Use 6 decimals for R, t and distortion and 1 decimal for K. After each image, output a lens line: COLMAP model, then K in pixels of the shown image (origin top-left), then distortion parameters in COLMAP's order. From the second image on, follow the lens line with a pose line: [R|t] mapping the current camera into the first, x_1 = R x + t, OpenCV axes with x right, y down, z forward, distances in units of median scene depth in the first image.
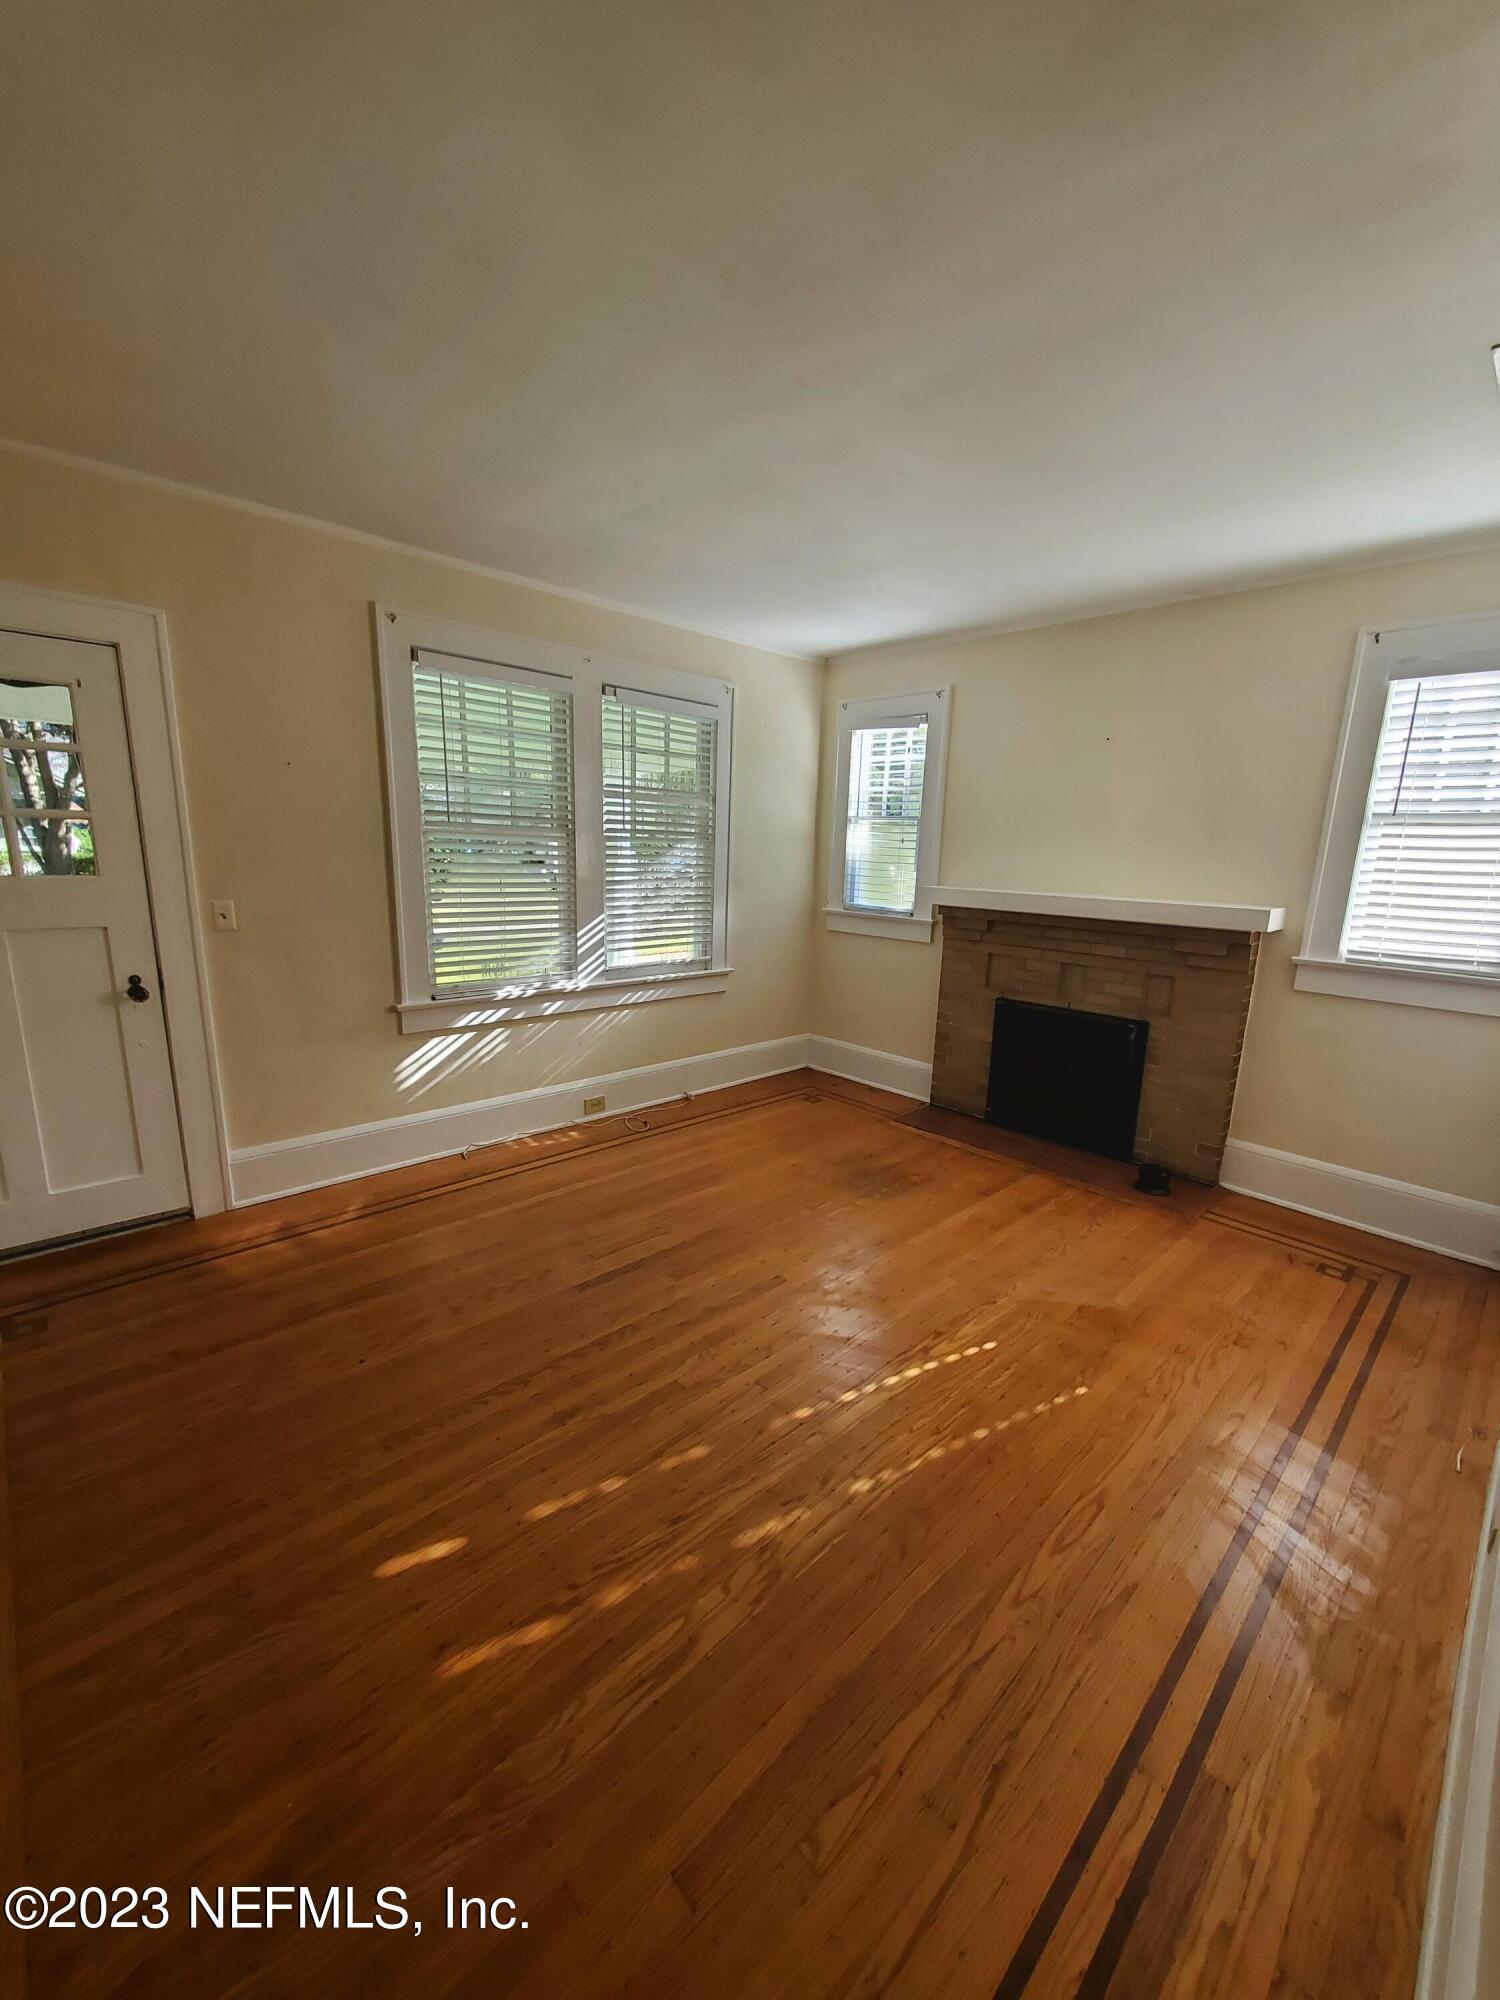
lens RADIAL K [[787.5, 0, 750.2], [0, 787.5, 1015.9], [0, 0, 1]] dist [0.003283, 0.000388]
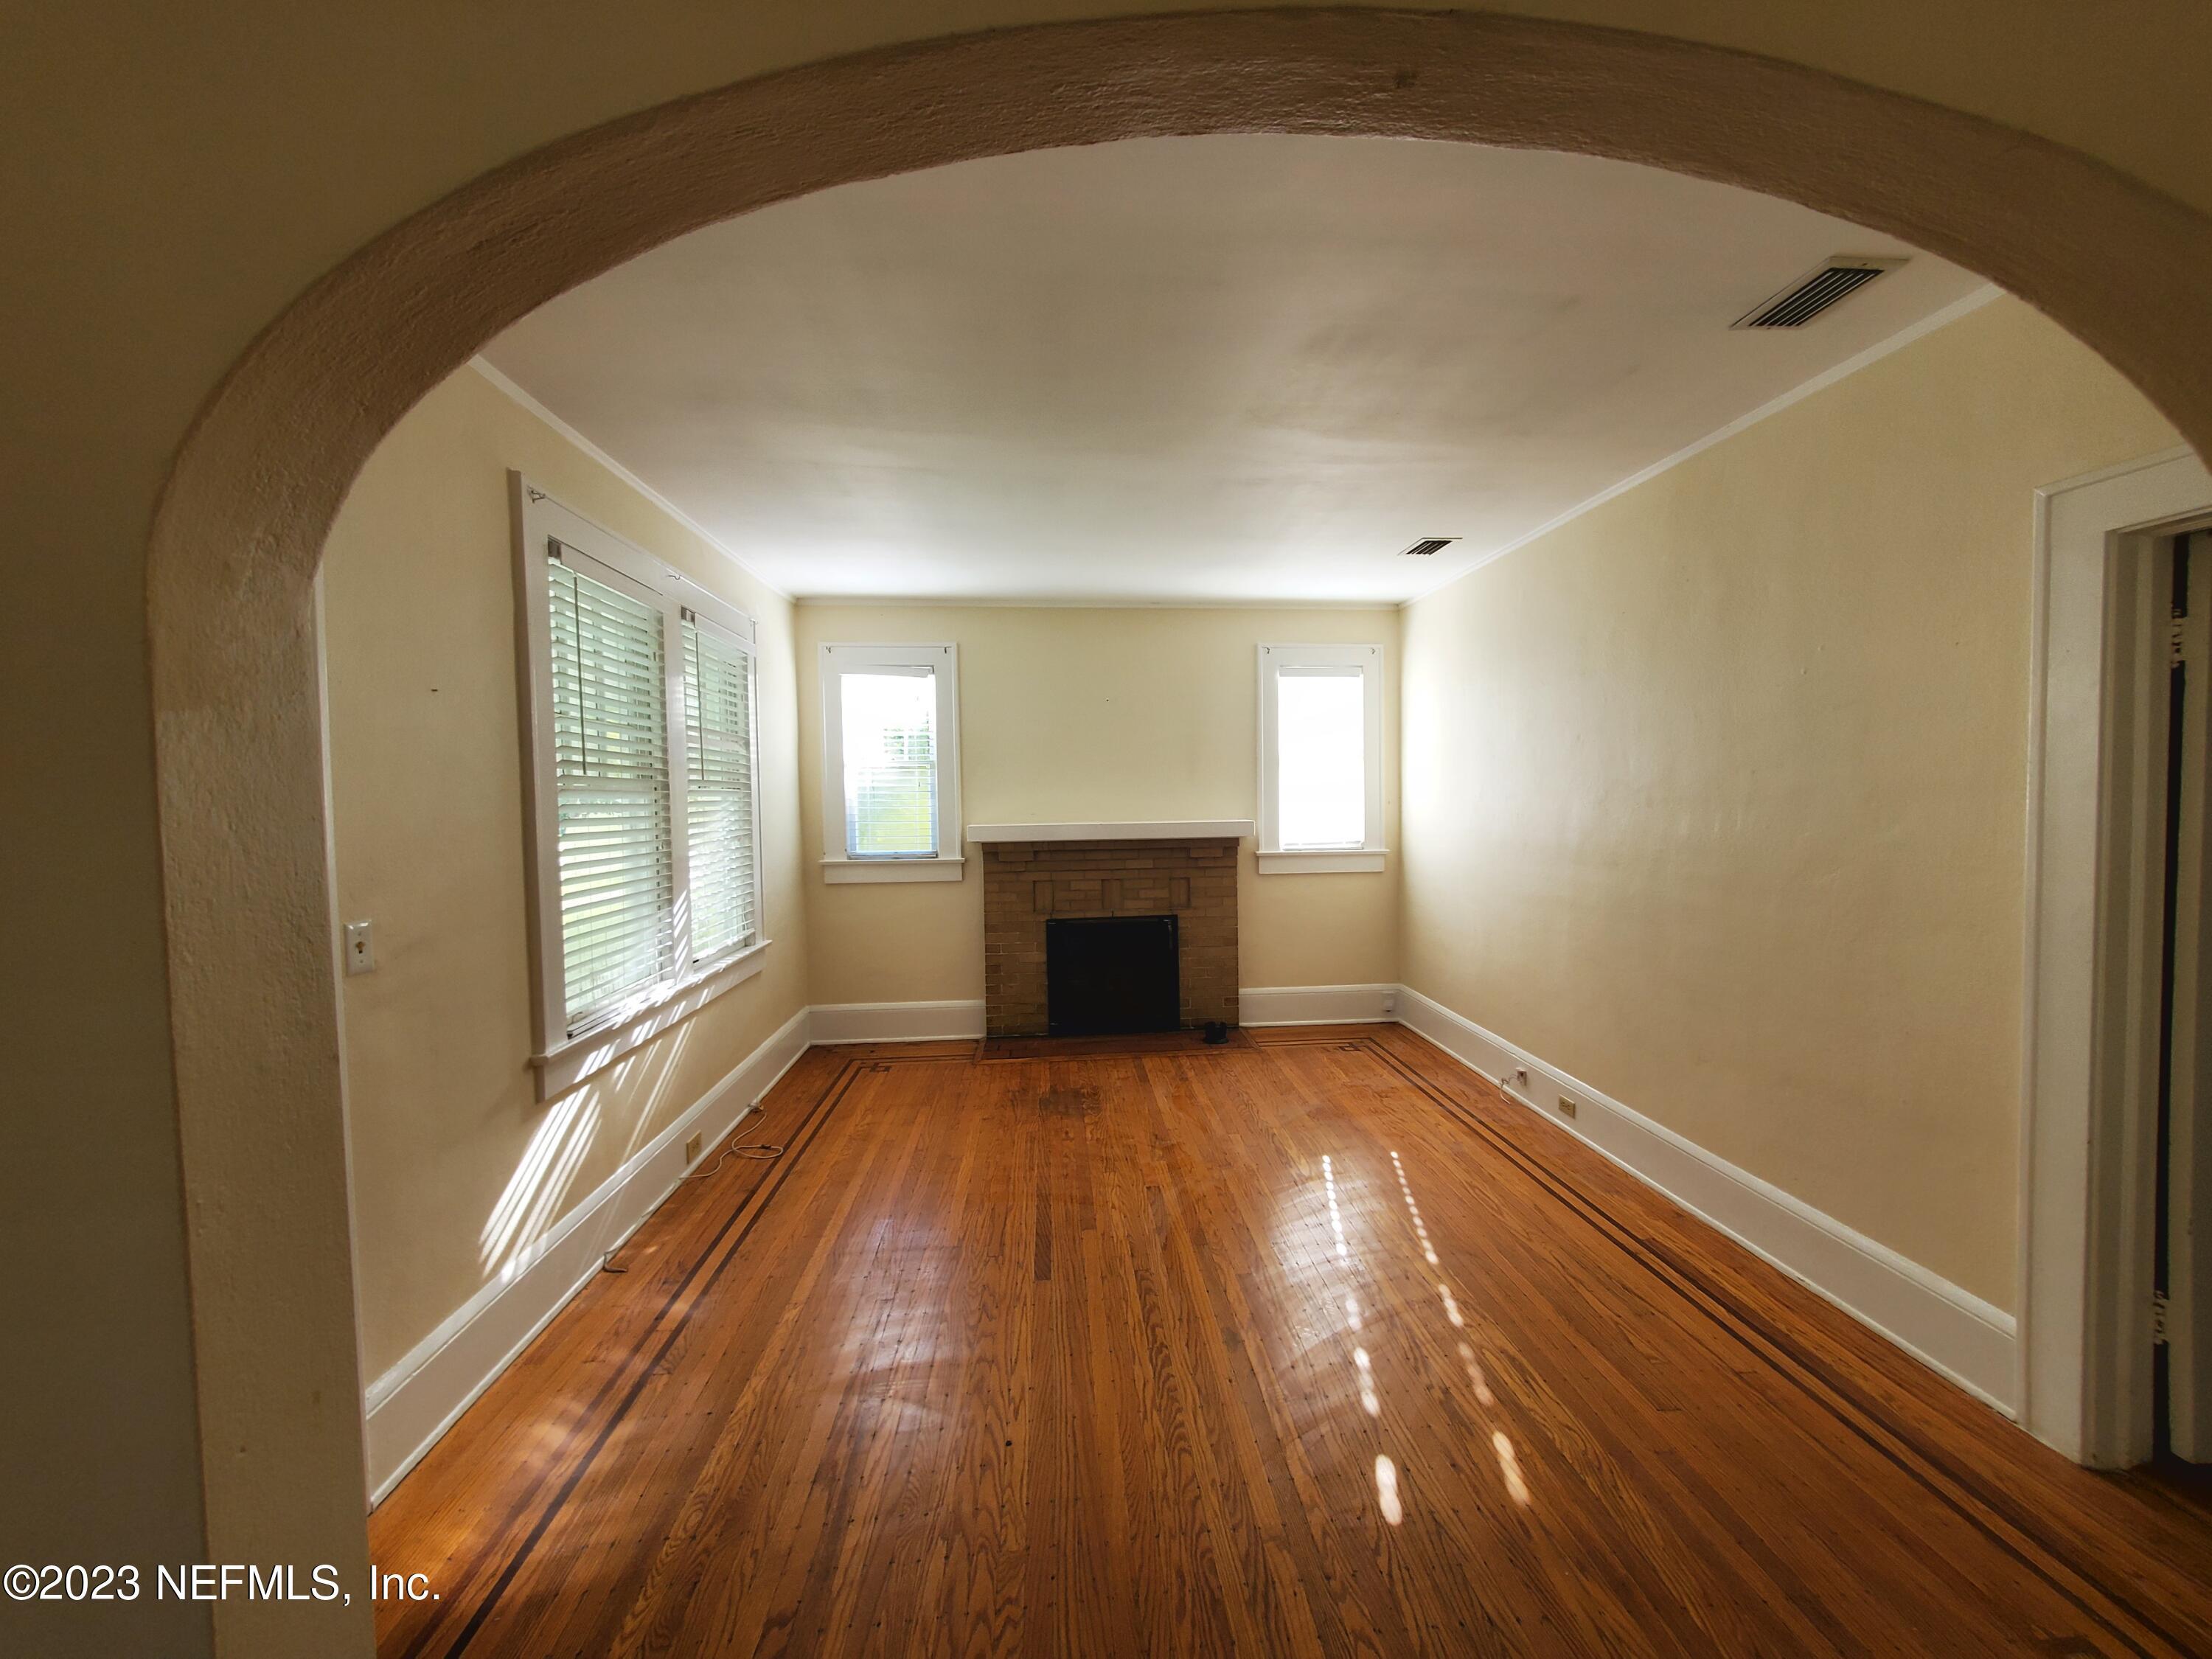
lens RADIAL K [[872.3, 0, 1122.7], [0, 872.3, 822.7], [0, 0, 1]] dist [0.004630, 0.000103]
pose [[0.624238, -0.065750, 0.778463, -0.692643], [0.197813, 0.977283, -0.076080, -0.051530], [-0.755776, 0.201482, 0.623063, 0.159605]]
